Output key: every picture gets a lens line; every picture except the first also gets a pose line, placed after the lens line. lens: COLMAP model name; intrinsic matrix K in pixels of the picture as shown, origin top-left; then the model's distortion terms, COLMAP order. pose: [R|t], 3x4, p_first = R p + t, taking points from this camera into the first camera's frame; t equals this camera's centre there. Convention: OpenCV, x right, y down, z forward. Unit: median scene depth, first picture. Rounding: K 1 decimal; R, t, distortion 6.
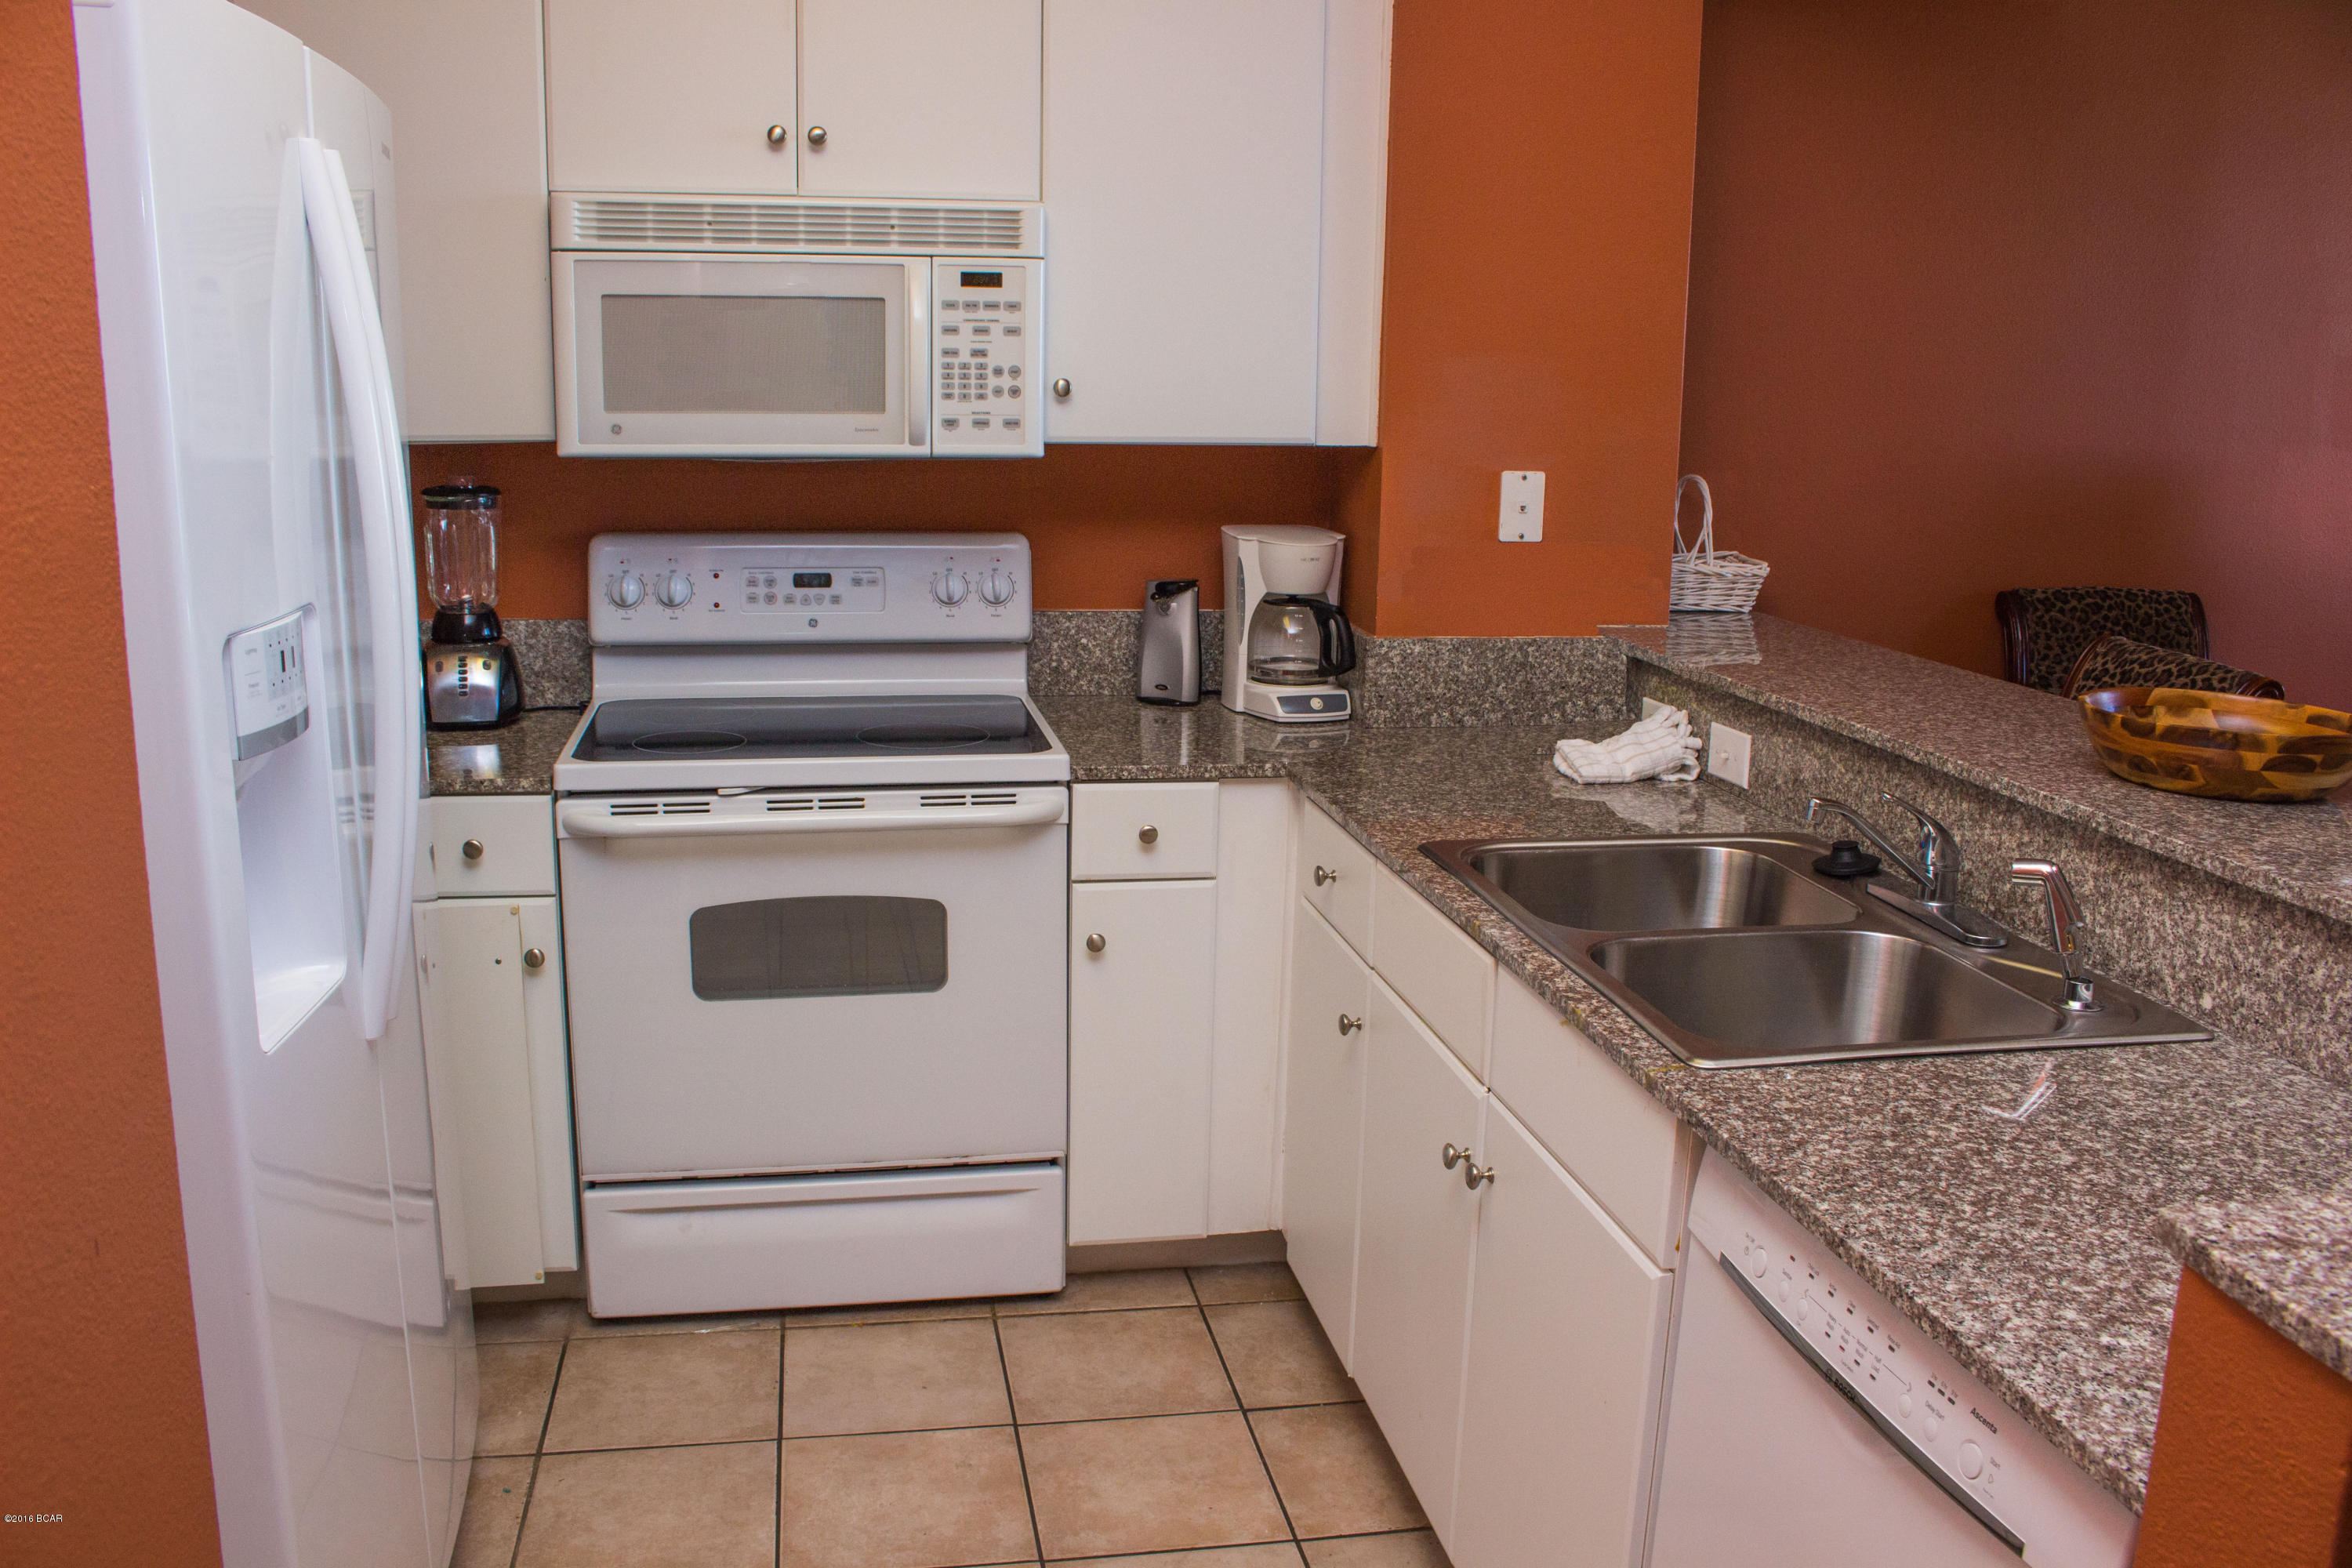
lens RADIAL K [[1969.3, 0, 1170.6], [0, 1969.3, 794.1], [0, 0, 1]] dist [-0.162326, 0.130846]
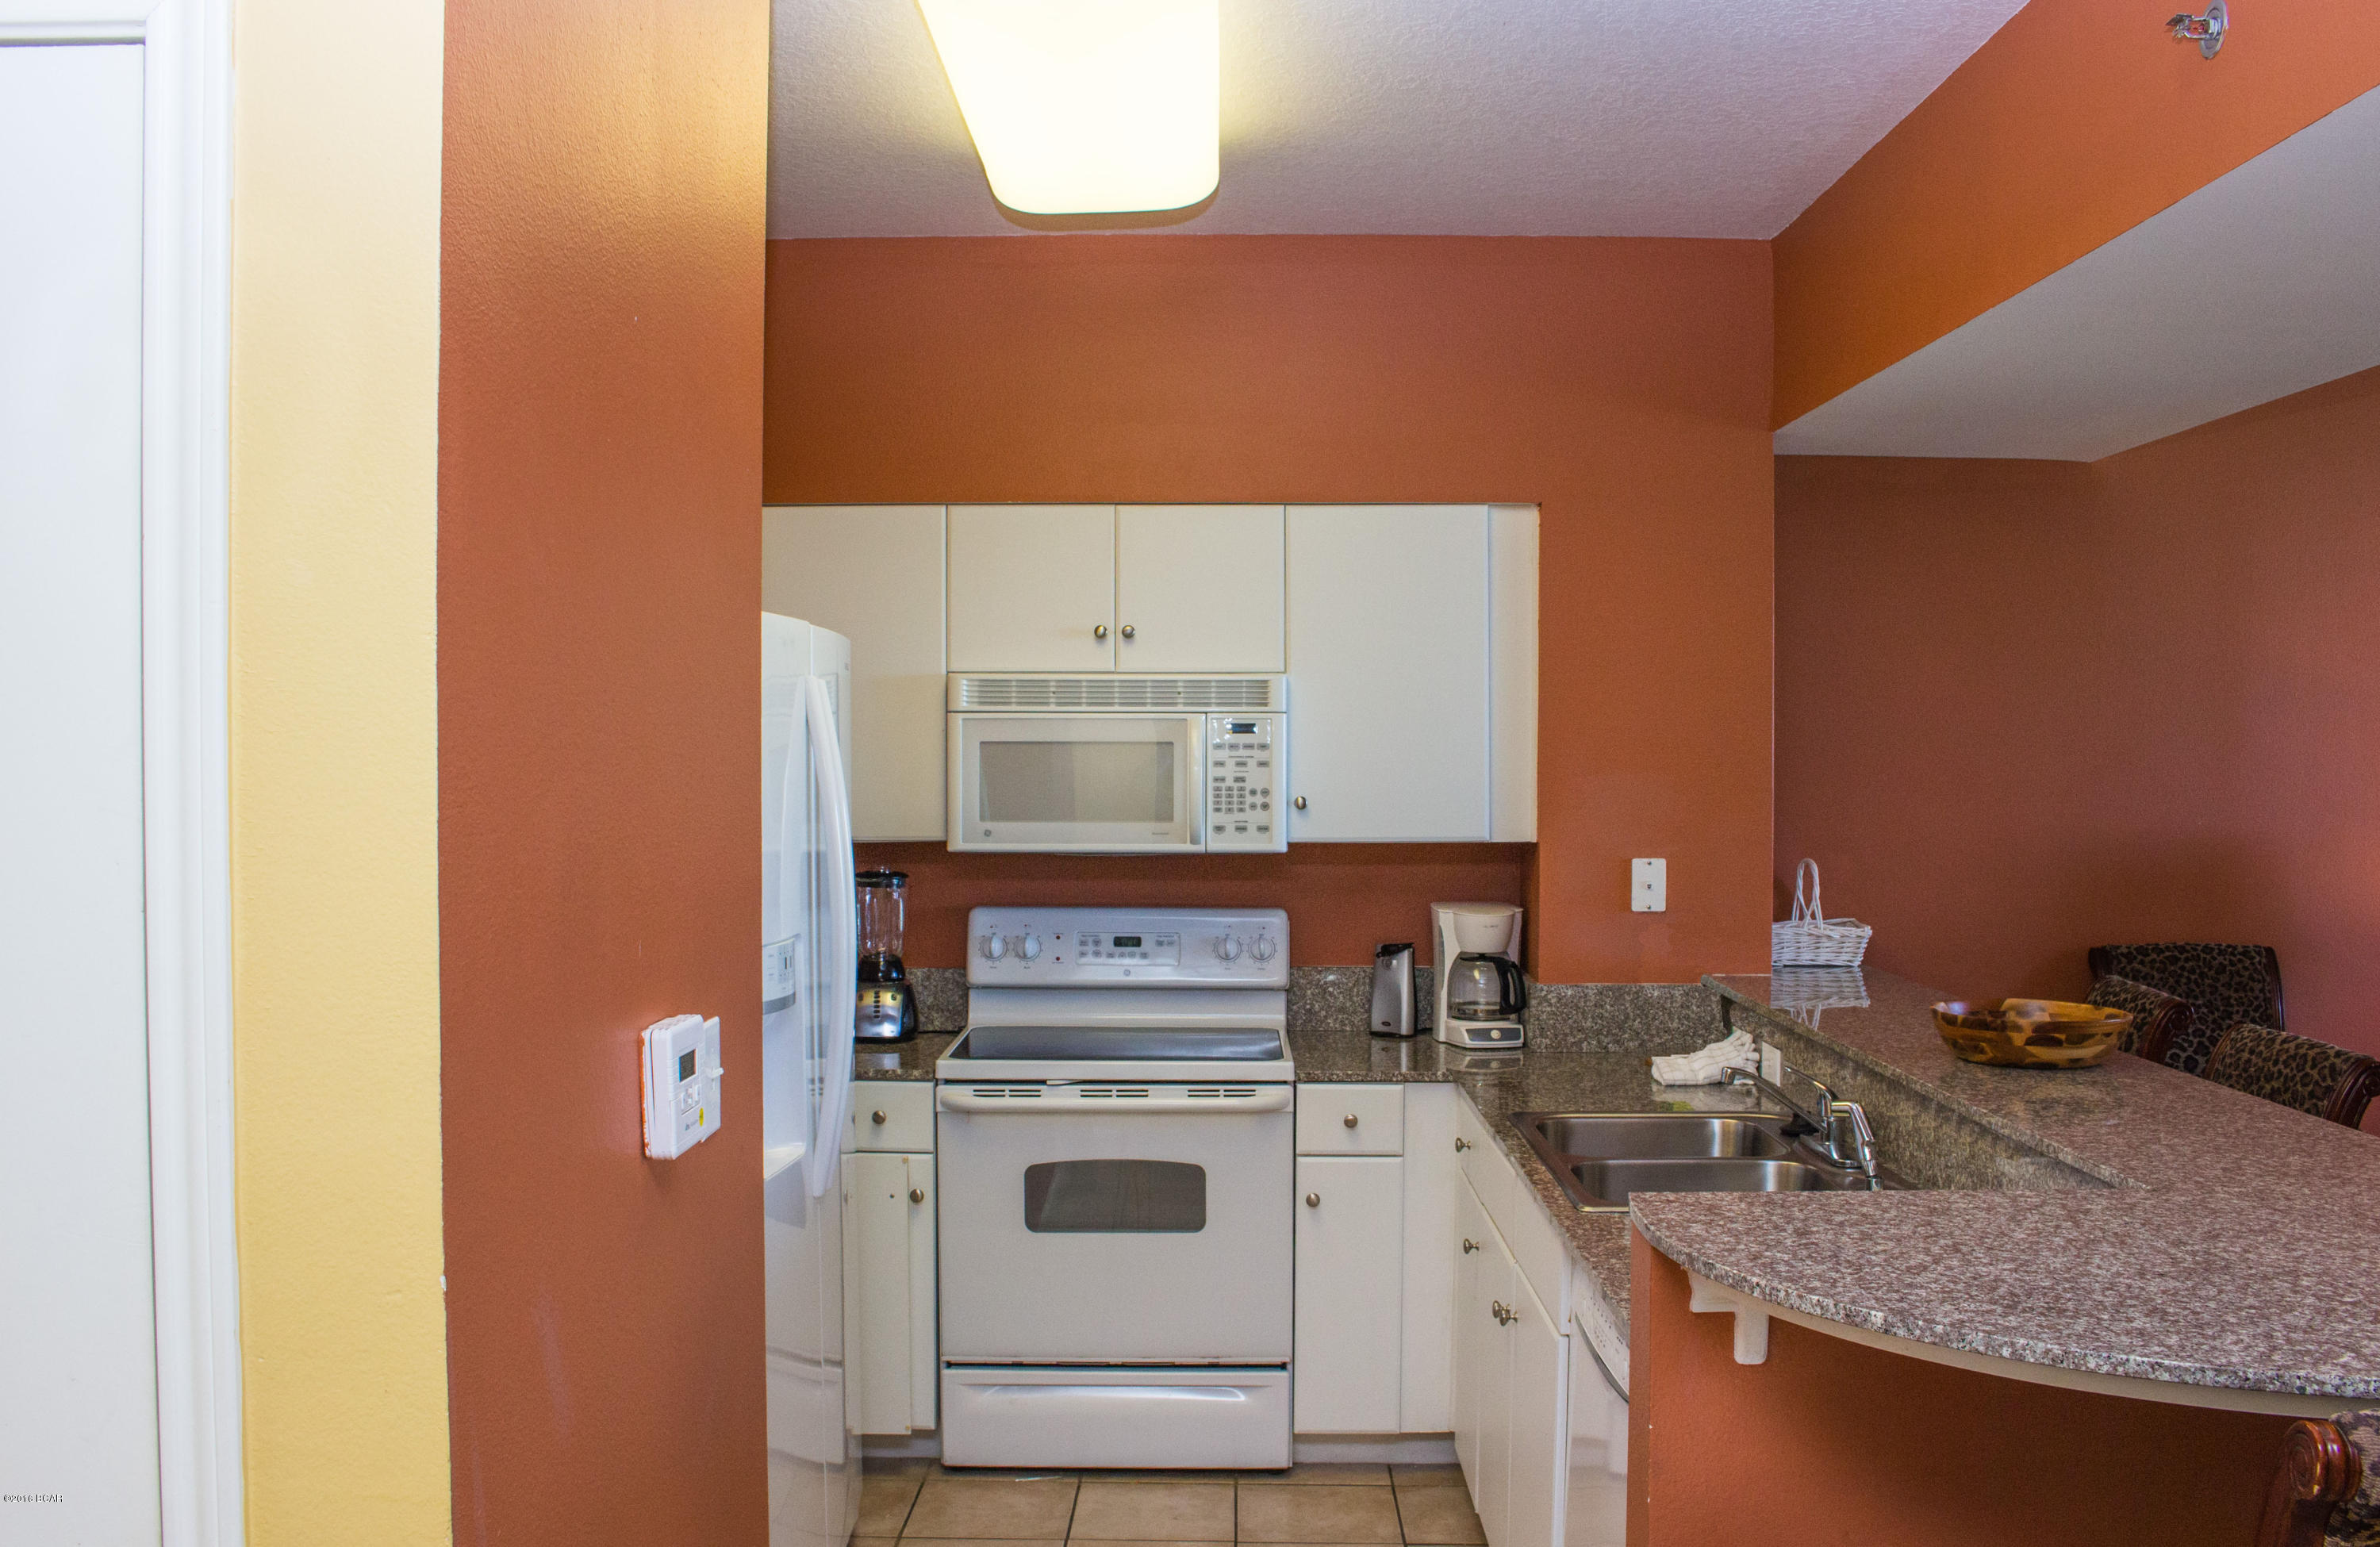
lens RADIAL K [[2077.5, 0, 1178.1], [0, 2077.5, 798.5], [0, 0, 1]] dist [-0.168862, 0.136946]
pose [[0.979419, -0.013141, -0.201409, 0.161177], [-0.026222, 0.981138, -0.191524, 0.077216], [0.200127, 0.192864, 0.960600, -0.453527]]
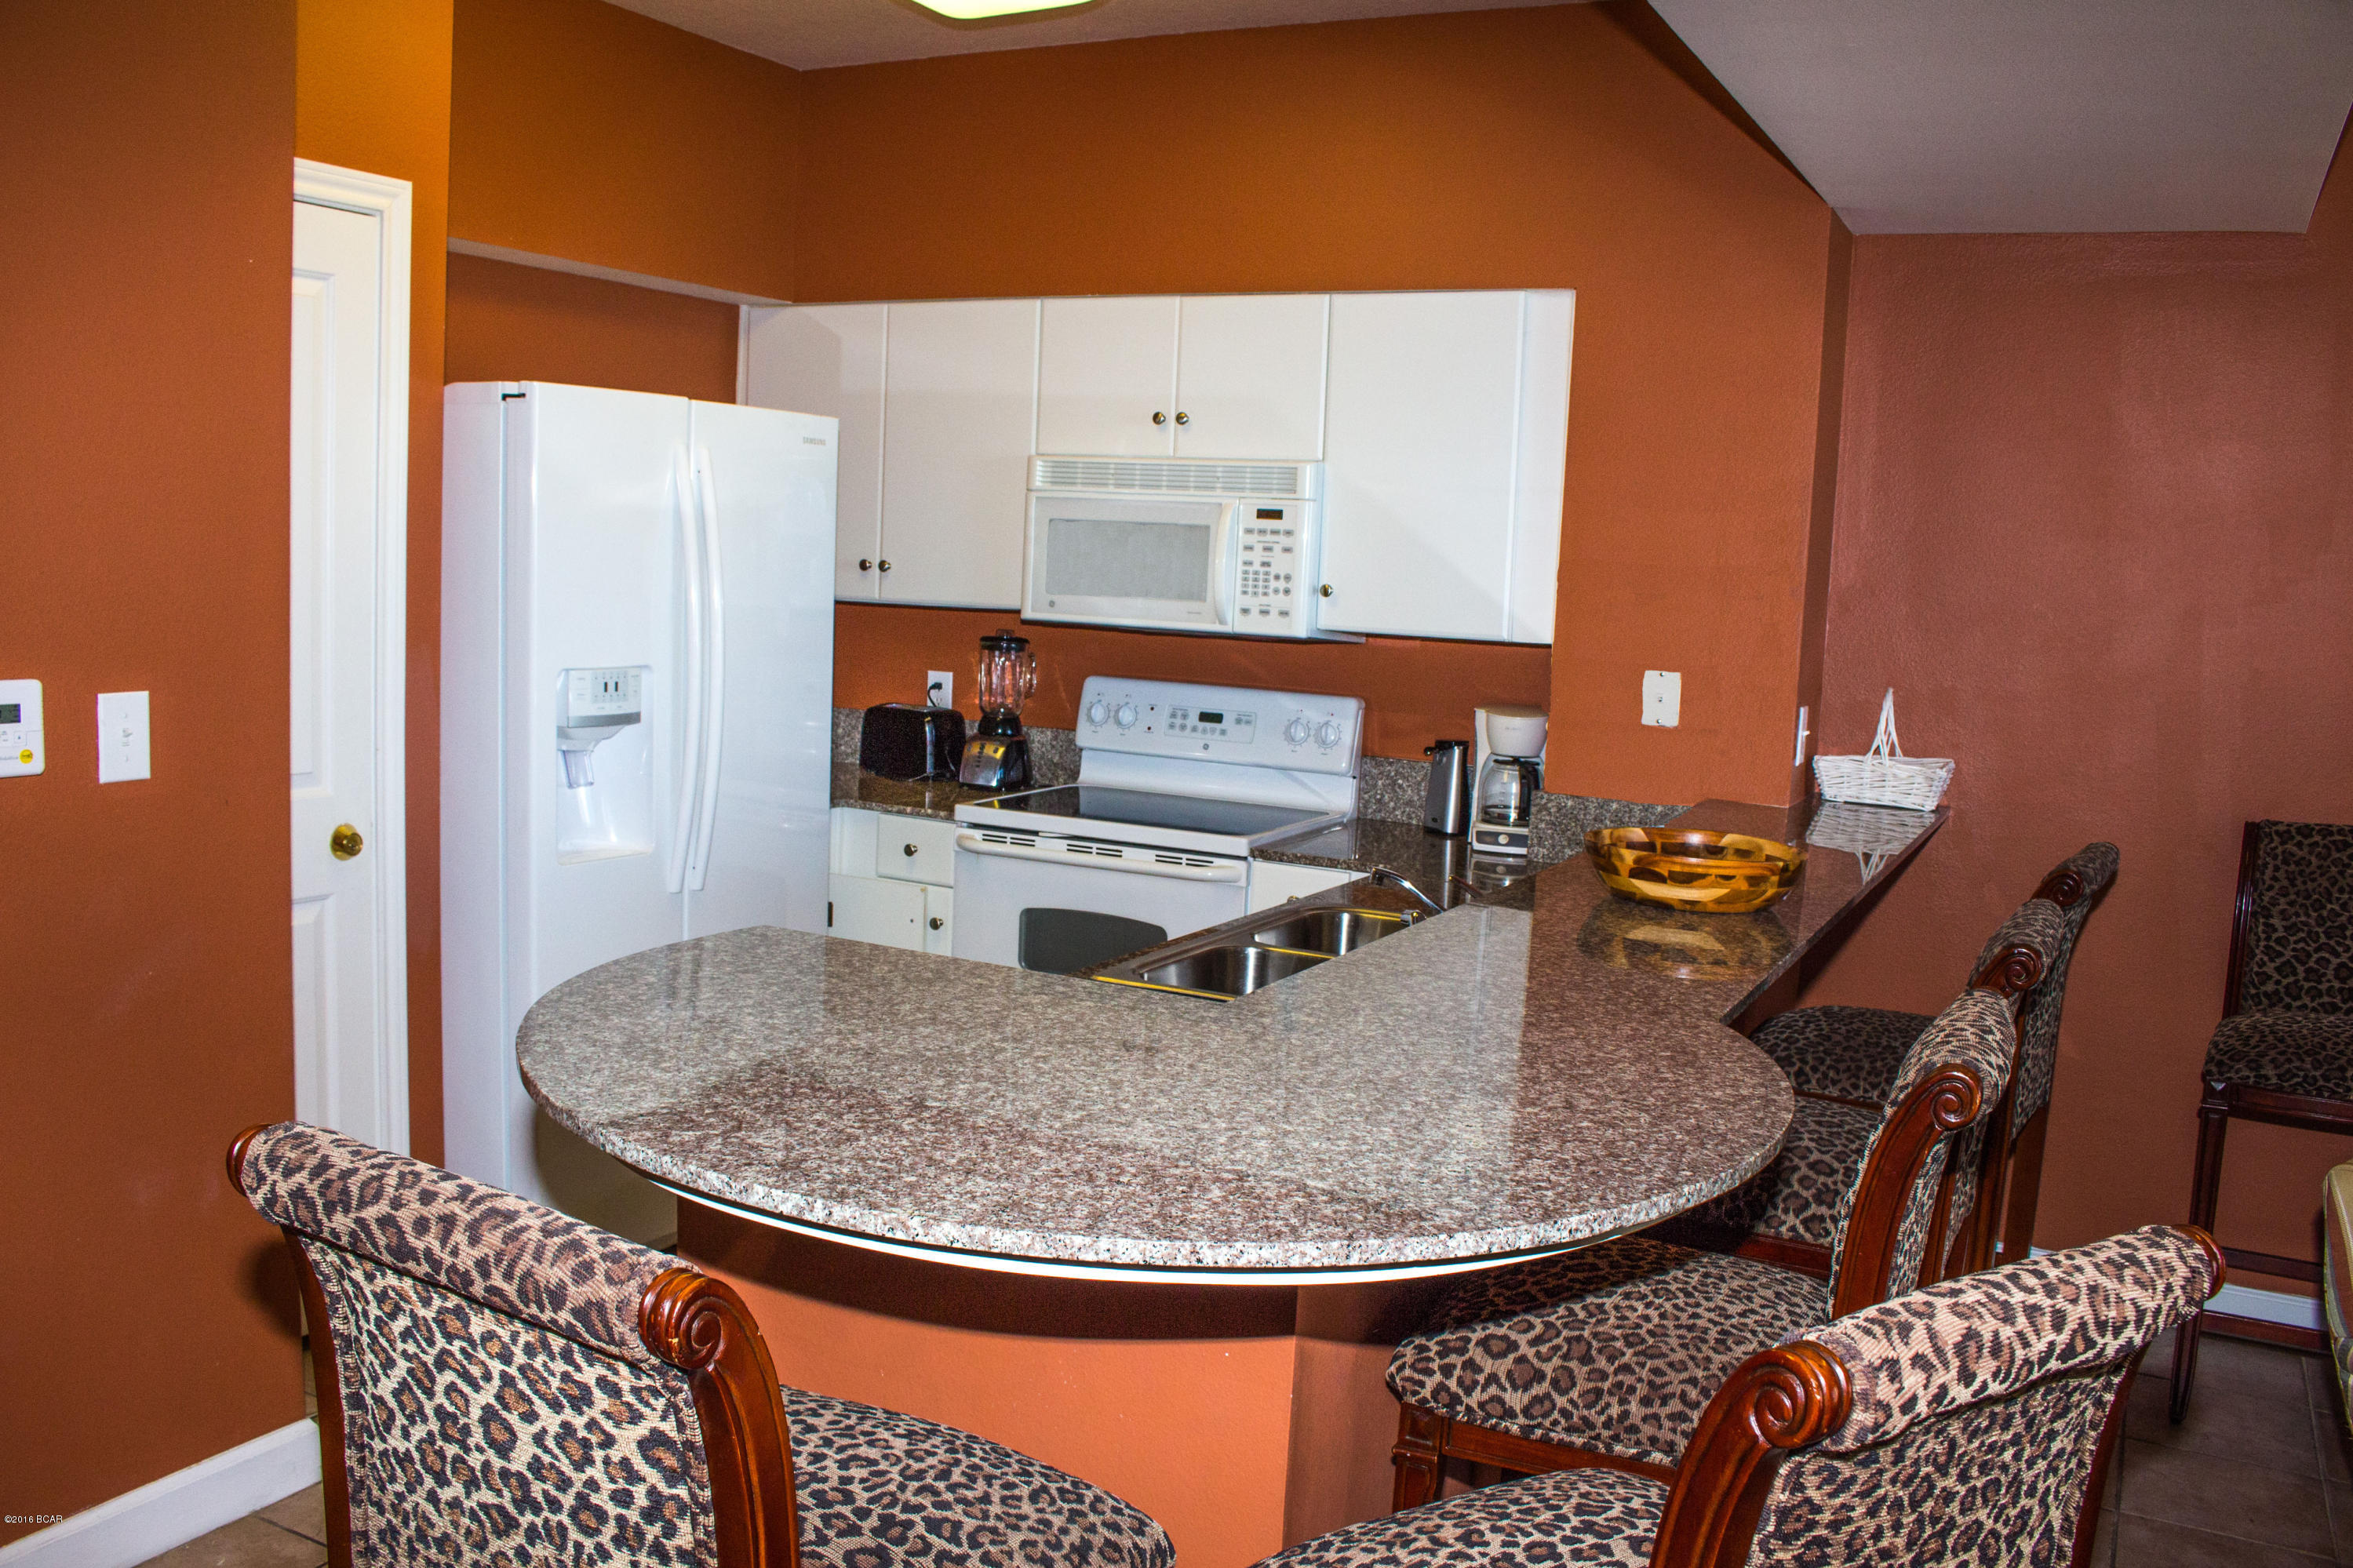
lens RADIAL K [[1969.9, 0, 1171.1], [0, 1969.9, 794.1], [0, 0, 1]] dist [-0.162326, 0.130846]
pose [[0.792191, 0.093634, -0.603047, 0.742420], [-0.161247, 0.985158, -0.058857, 0.040048], [0.588585, 0.143865, 0.795532, -0.180354]]
